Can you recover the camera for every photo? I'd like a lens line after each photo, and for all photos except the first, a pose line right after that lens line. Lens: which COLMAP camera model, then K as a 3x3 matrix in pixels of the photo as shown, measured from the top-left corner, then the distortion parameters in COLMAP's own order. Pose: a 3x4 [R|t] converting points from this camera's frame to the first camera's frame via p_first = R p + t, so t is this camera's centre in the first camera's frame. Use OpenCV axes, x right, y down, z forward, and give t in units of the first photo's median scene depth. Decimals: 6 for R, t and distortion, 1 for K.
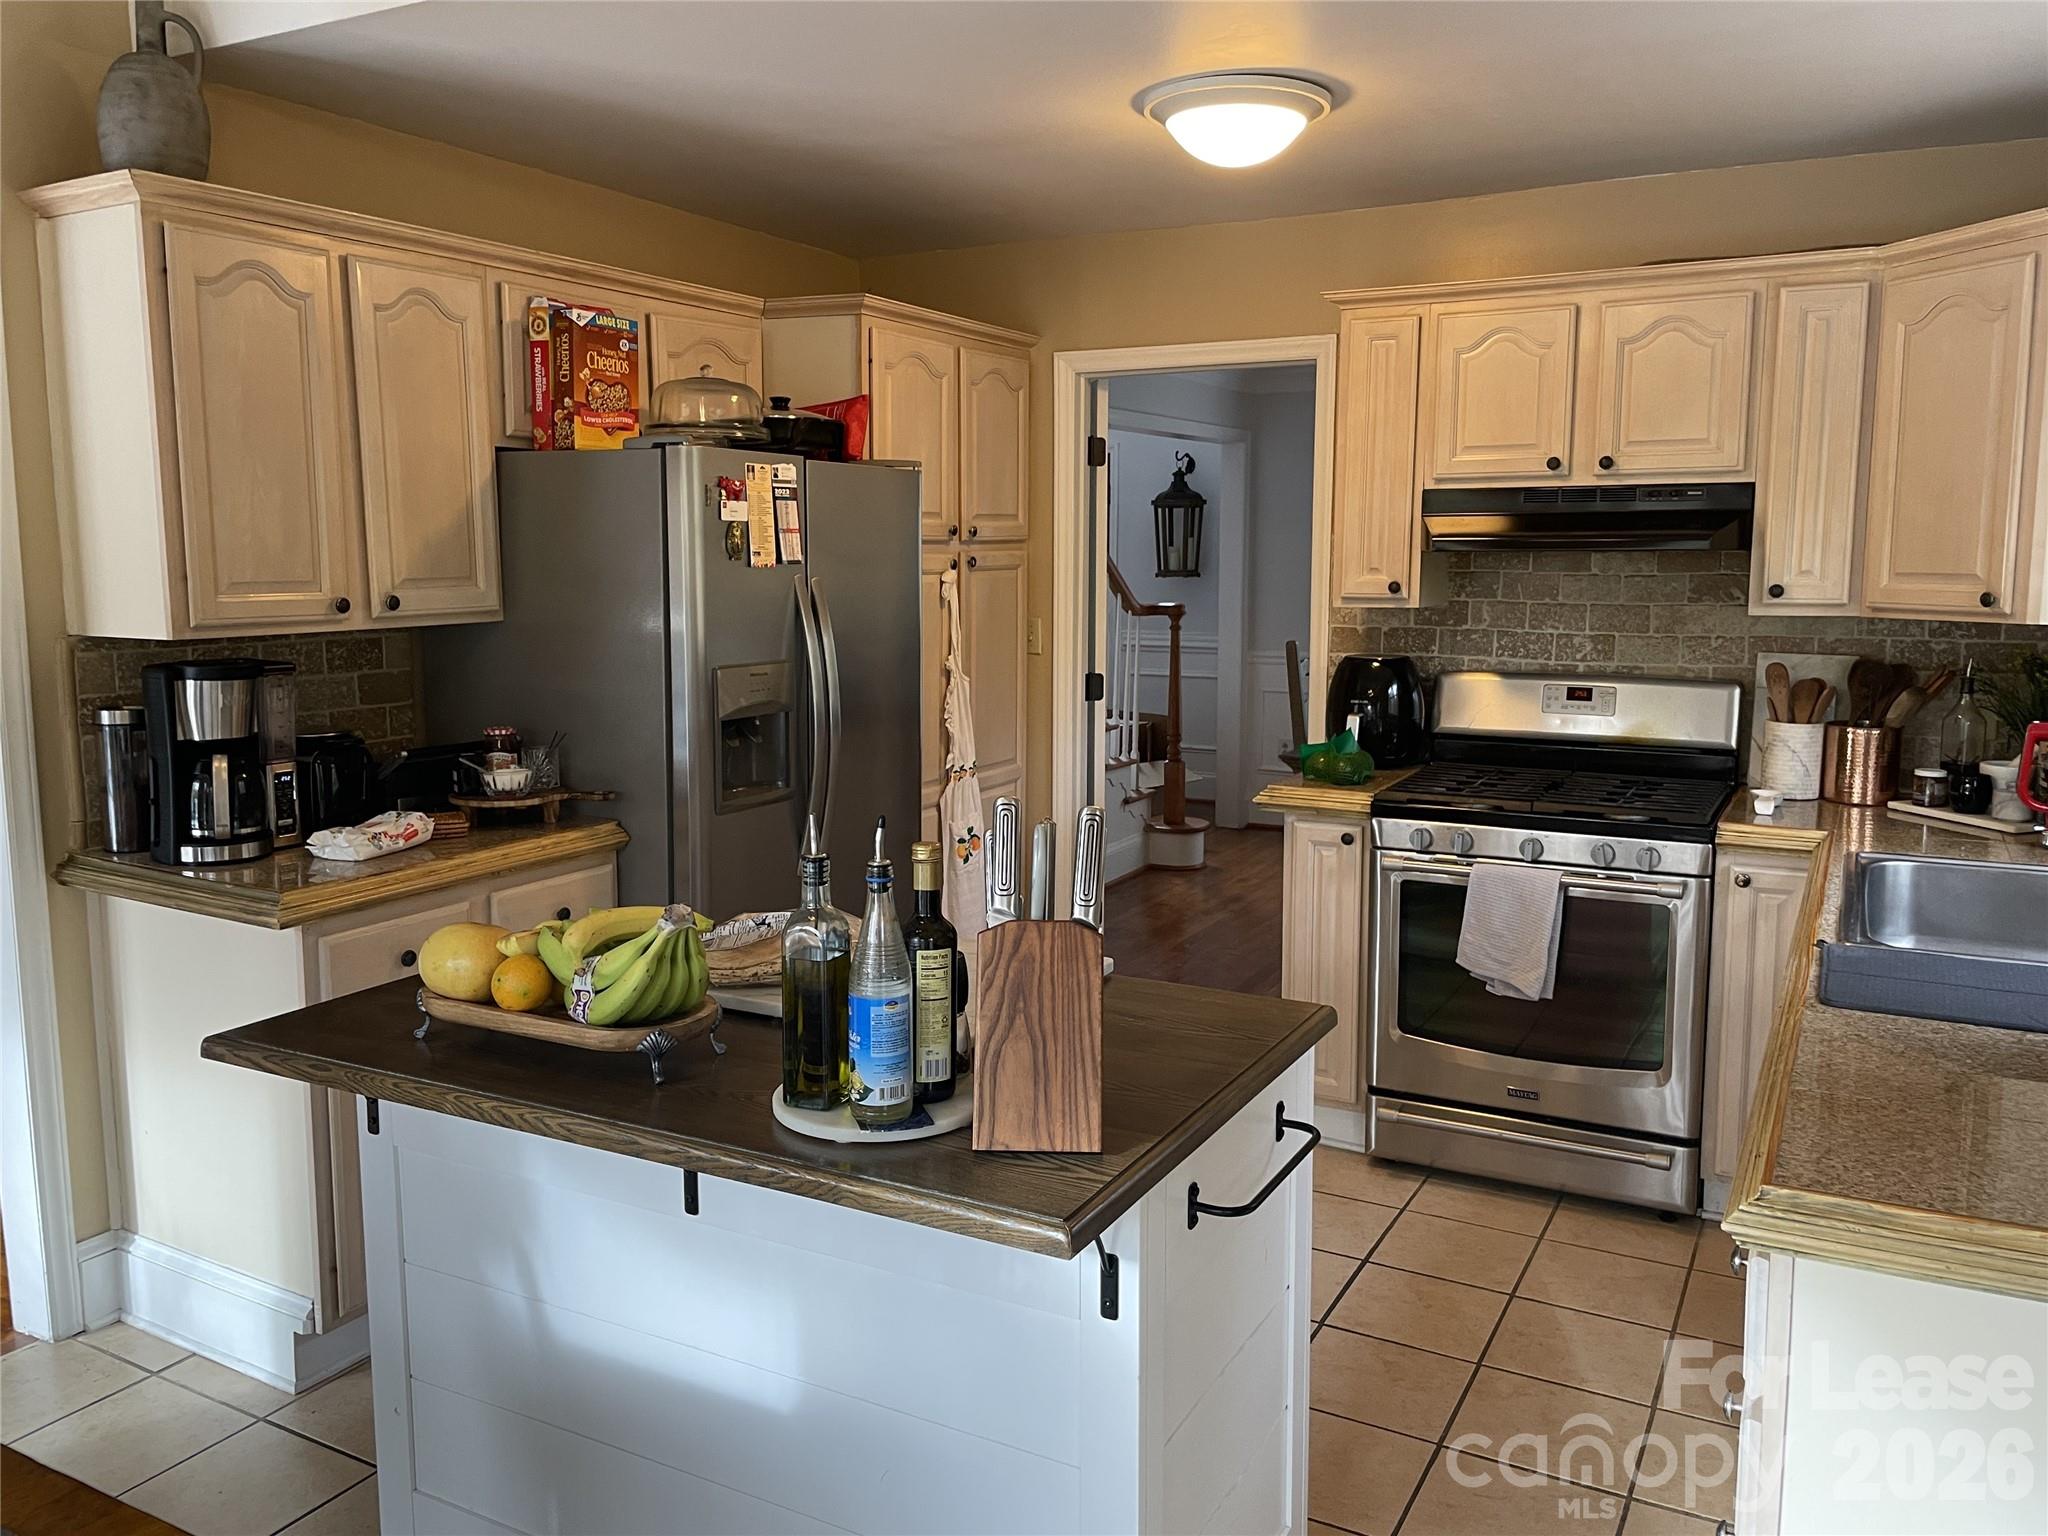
lens RADIAL K [[1565.4, 0, 1020.1], [0, 1565.4, 744.9], [0, 0, 1]] dist [0.118327, -0.175142]
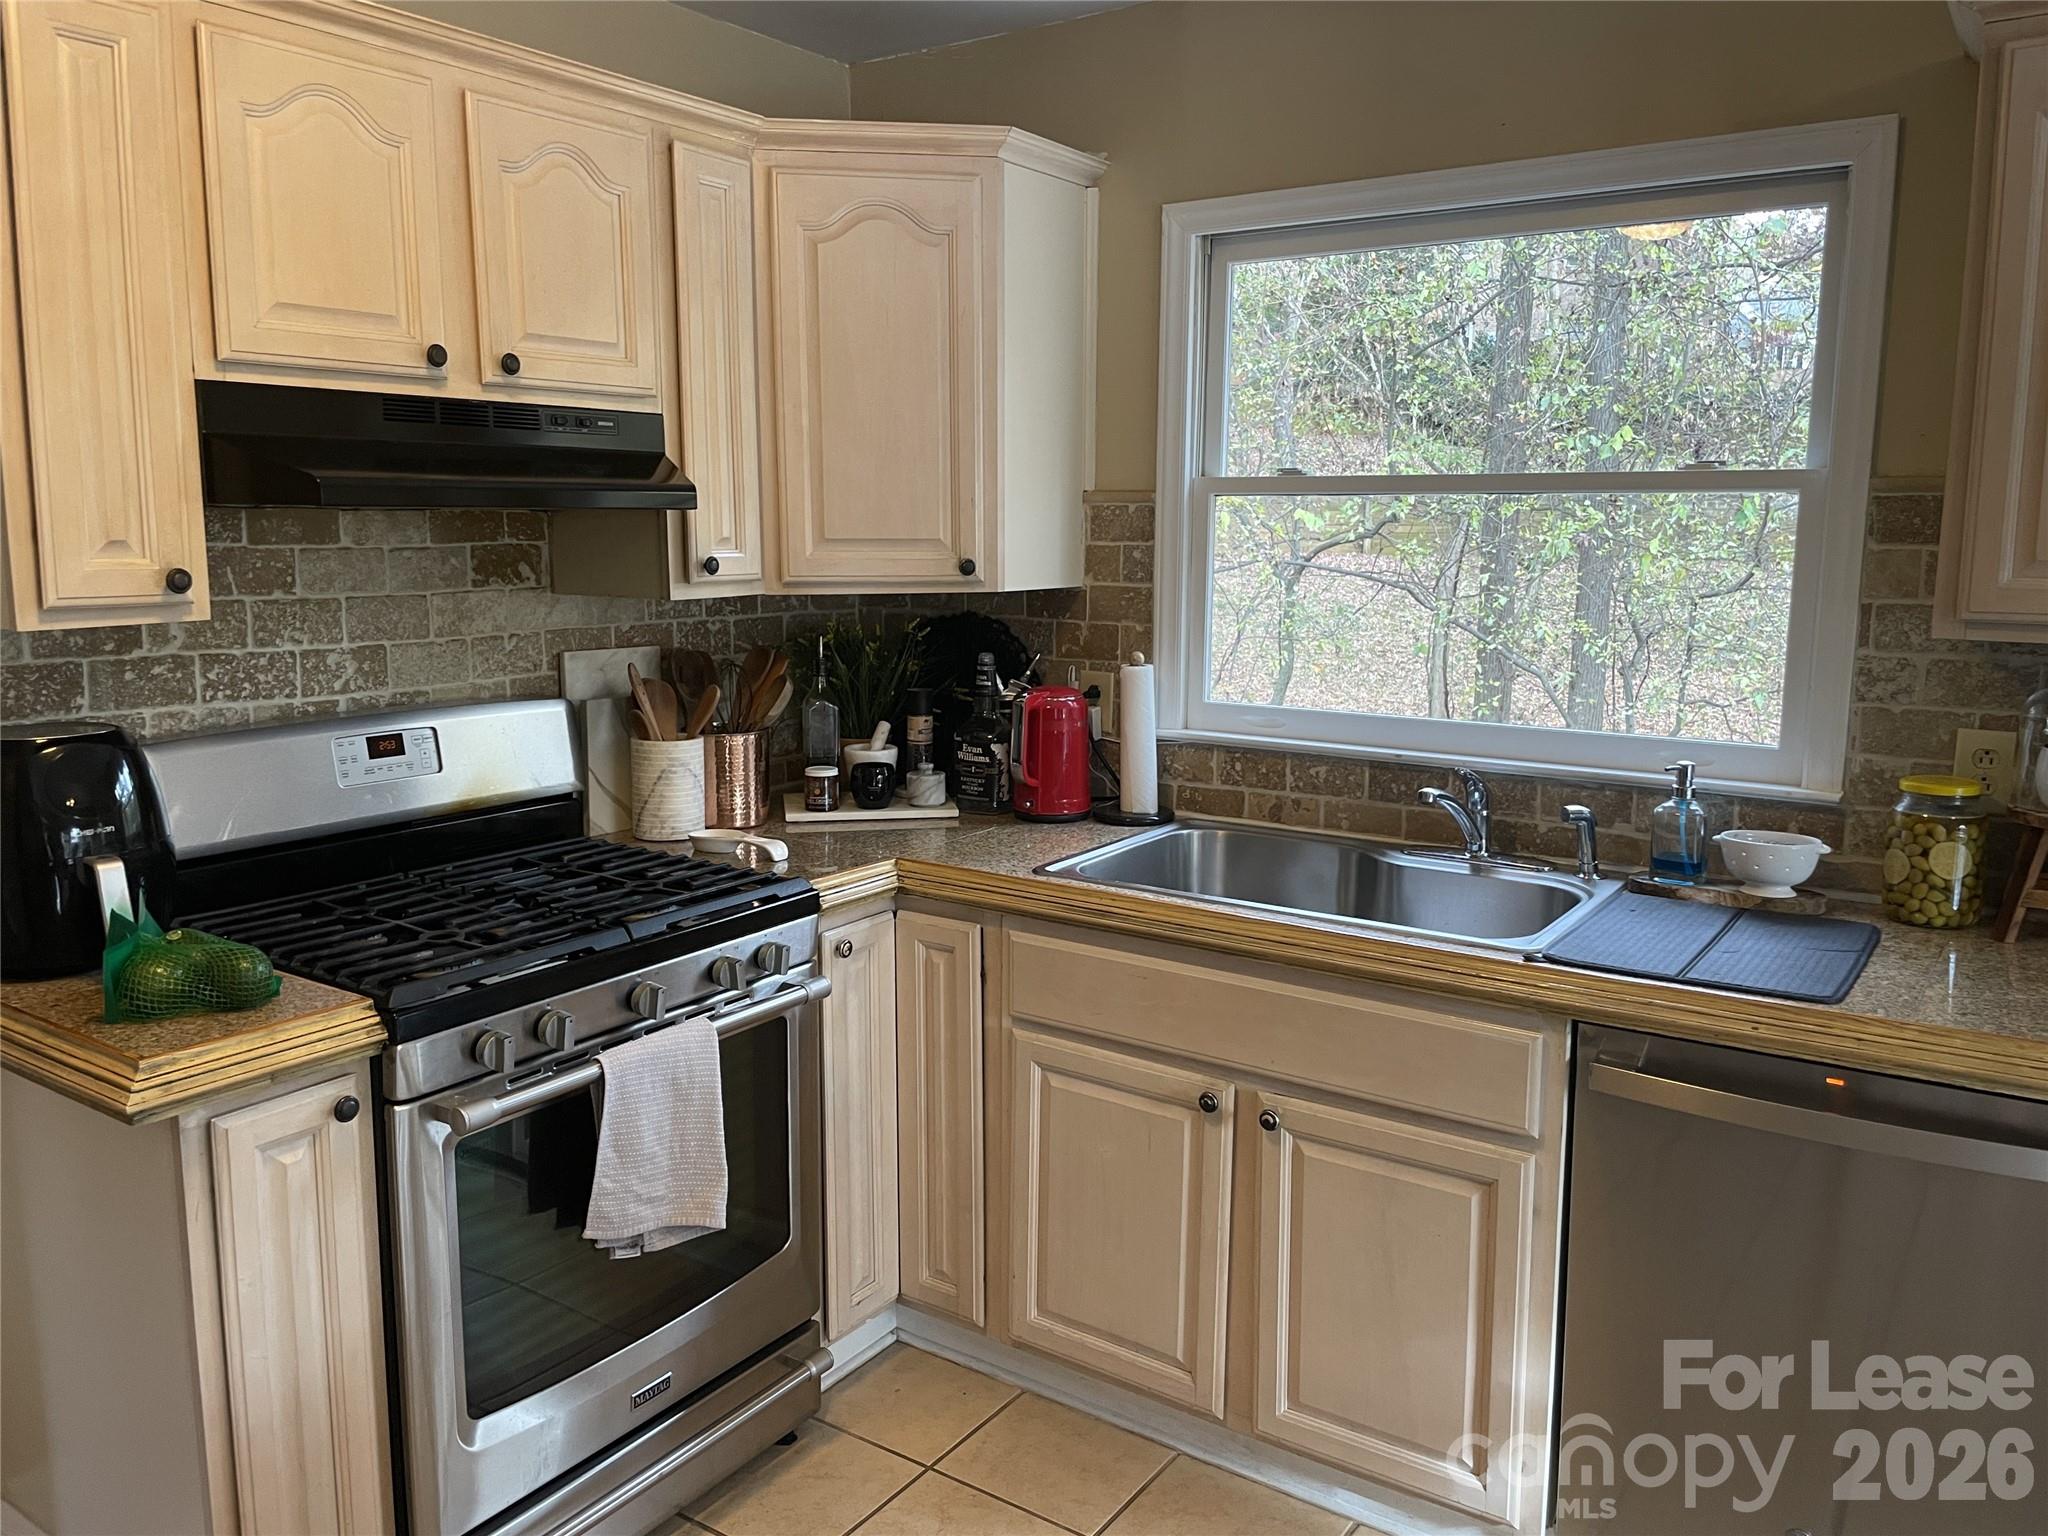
lens RADIAL K [[1565.4, 0, 1020.1], [0, 1565.4, 744.9], [0, 0, 1]] dist [0.118327, -0.175142]
pose [[0.101465, -0.143949, 0.984370, -0.230839], [0.122946, 0.983705, 0.131179, -0.087060], [-0.987213, 0.107715, 0.117509, 0.730151]]
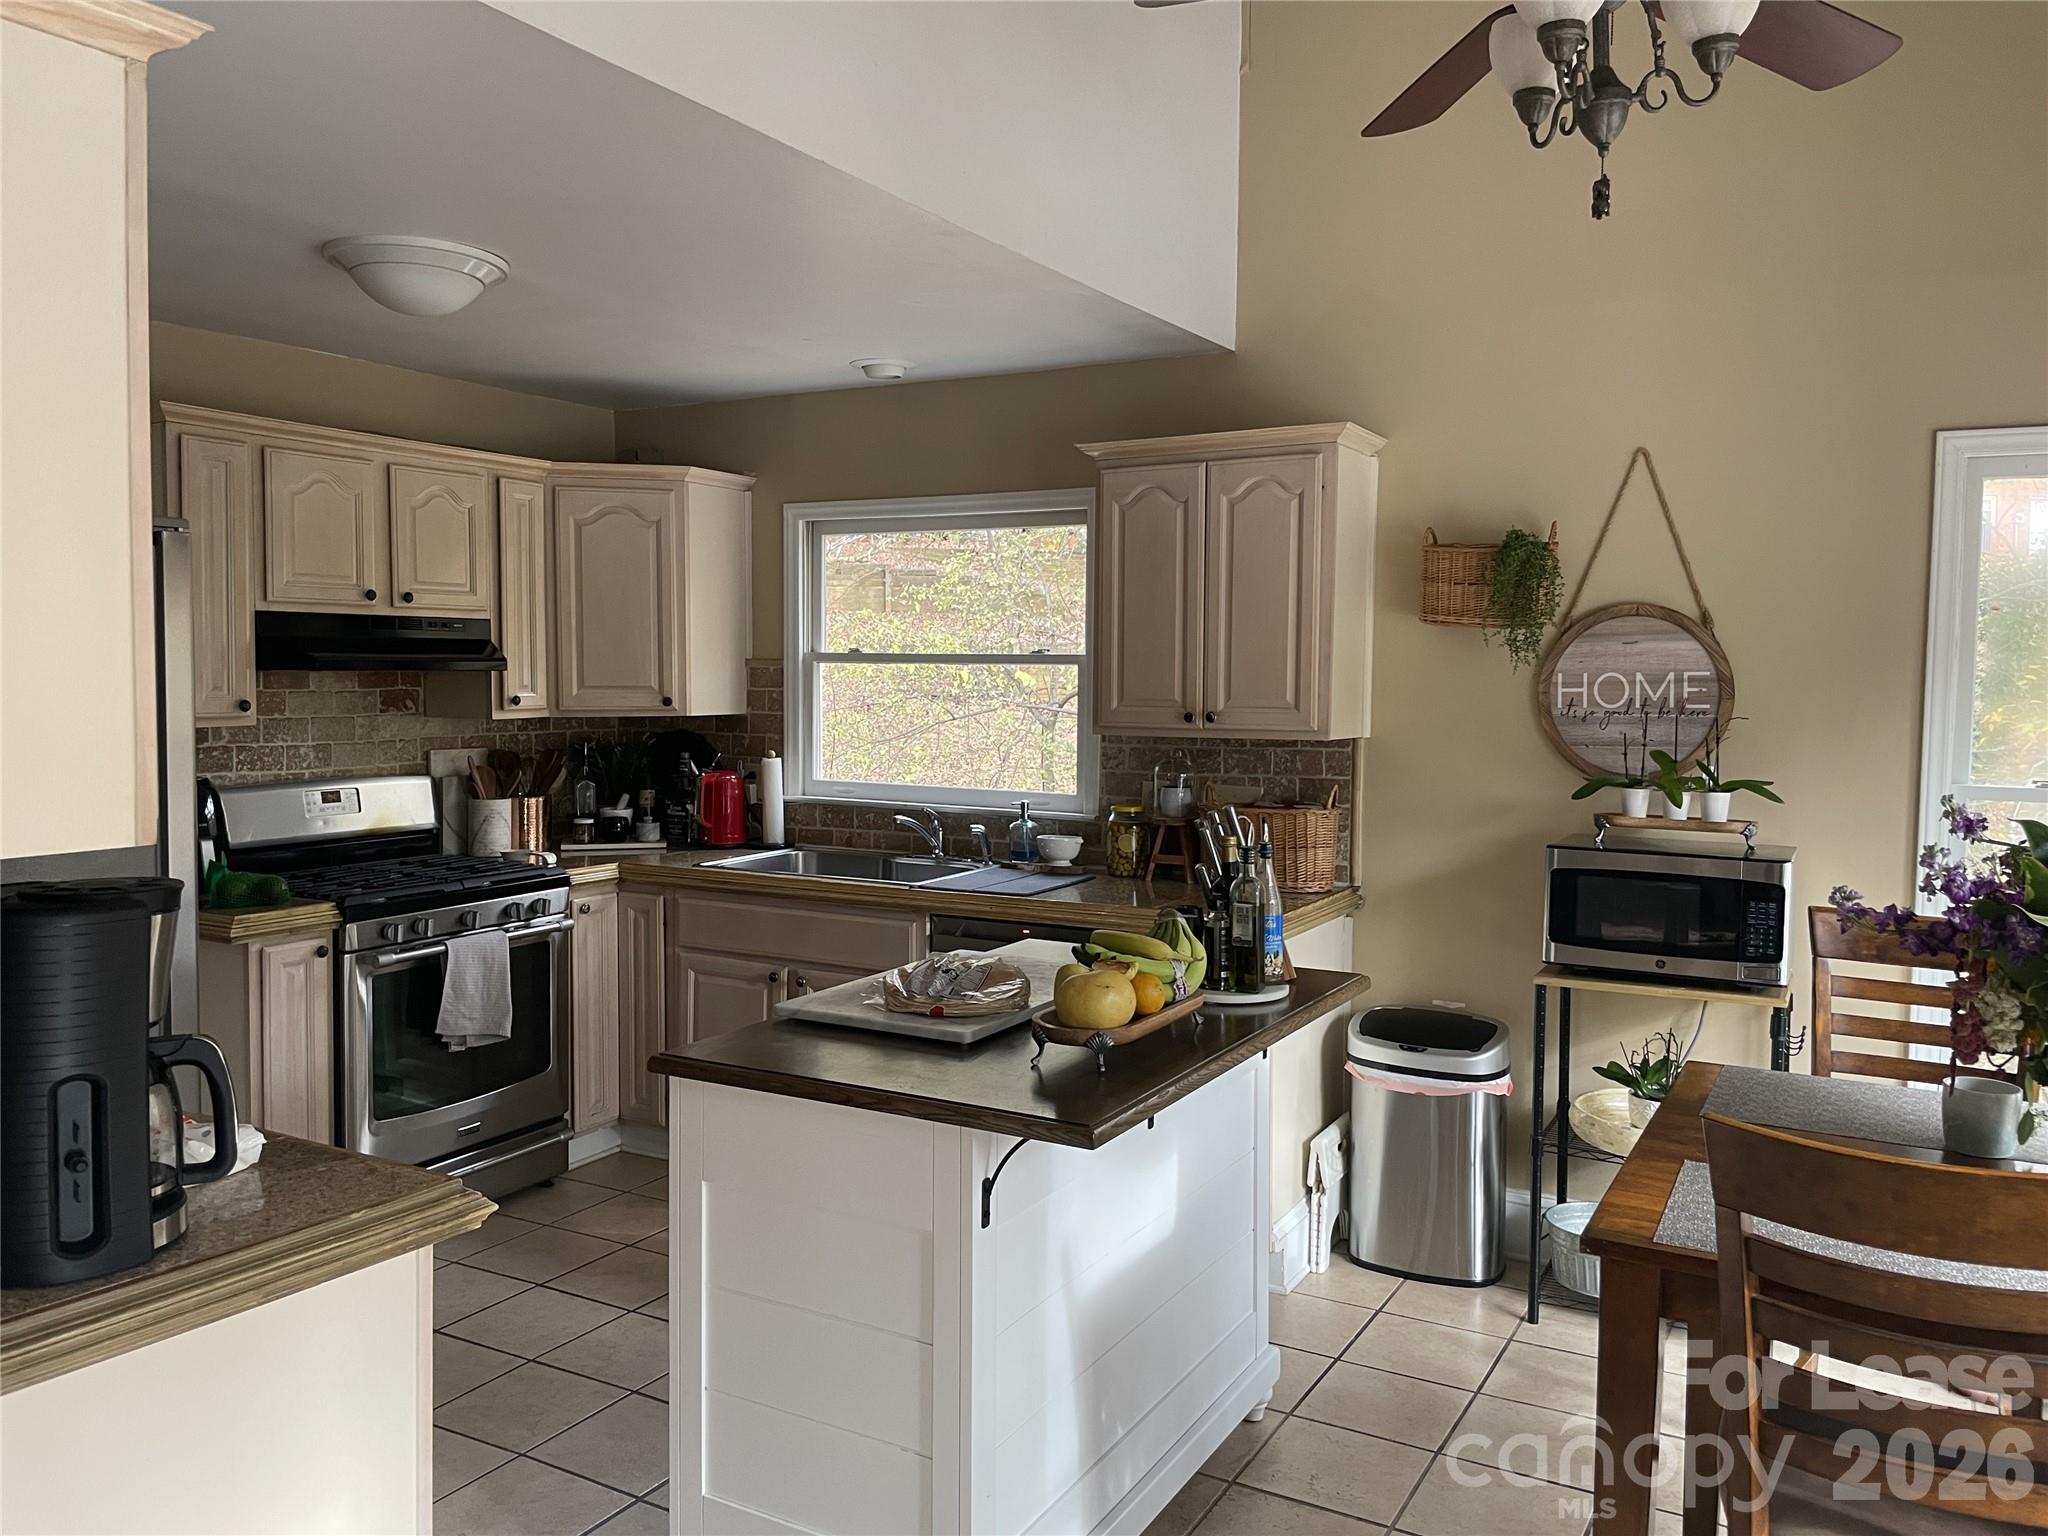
lens RADIAL K [[1565.4, 0, 1020.1], [0, 1565.4, 744.9], [0, 0, 1]] dist [0.118327, -0.175142]
pose [[0.020244, -0.050300, 0.998529, -0.802417], [0.120479, 0.991578, 0.047507, -0.067034], [-0.992509, 0.119340, 0.026133, 0.510518]]
